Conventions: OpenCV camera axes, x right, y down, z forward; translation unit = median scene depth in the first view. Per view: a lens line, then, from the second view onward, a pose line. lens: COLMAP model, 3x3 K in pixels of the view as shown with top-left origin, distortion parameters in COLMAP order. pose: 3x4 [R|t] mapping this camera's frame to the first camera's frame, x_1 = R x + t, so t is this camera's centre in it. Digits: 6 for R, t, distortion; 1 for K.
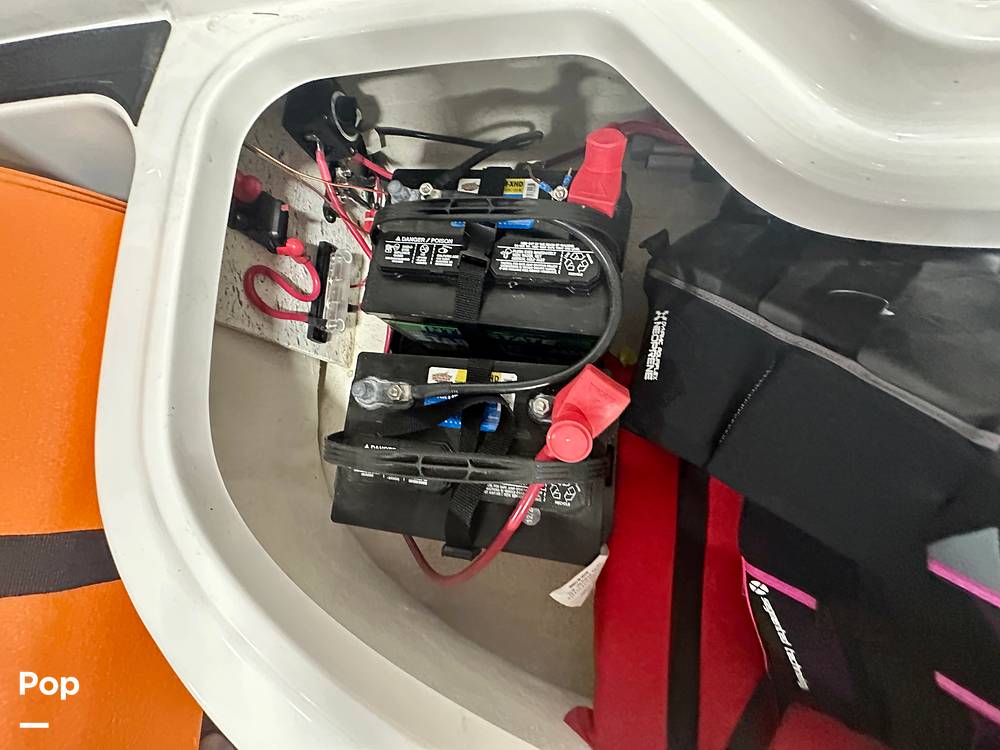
lens RADIAL K [[402.4, 0, 498.0], [0, 402.4, 376.6], [0, 0, 1]] dist [0.000034, 0.000462]
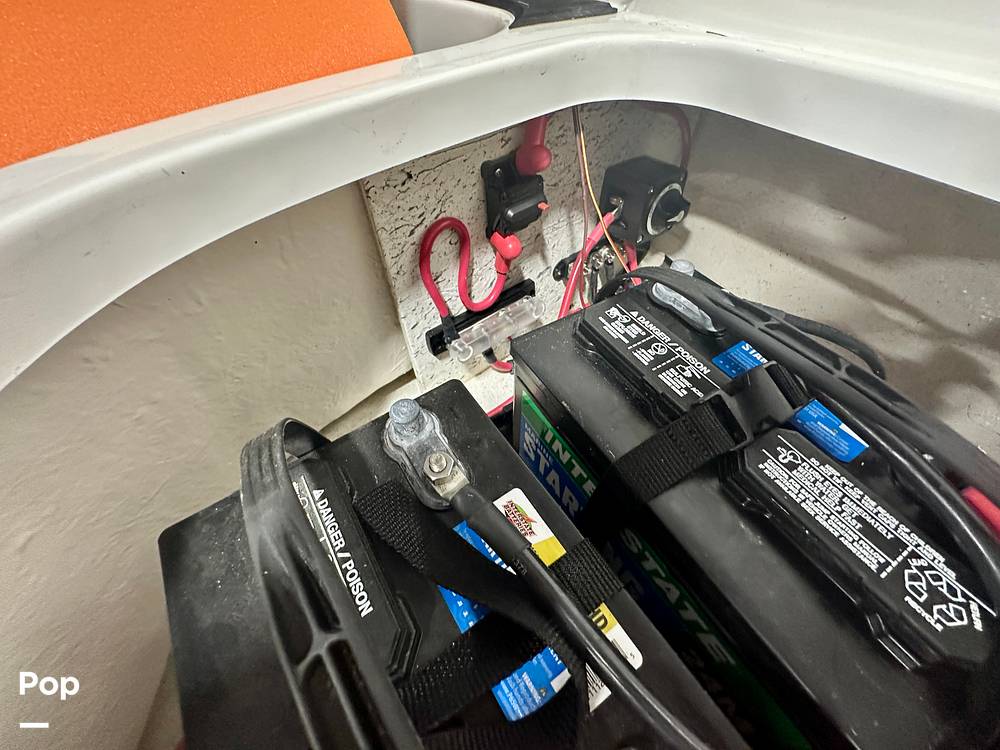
lens RADIAL K [[402.4, 0, 498.0], [0, 402.4, 376.6], [0, 0, 1]] dist [0.000034, 0.000462]
pose [[0.640861, 0.697208, -0.321246, -0.113646], [-0.766922, 0.599799, -0.228192, 0.028711], [0.033586, 0.392610, 0.919092, 0.450917]]
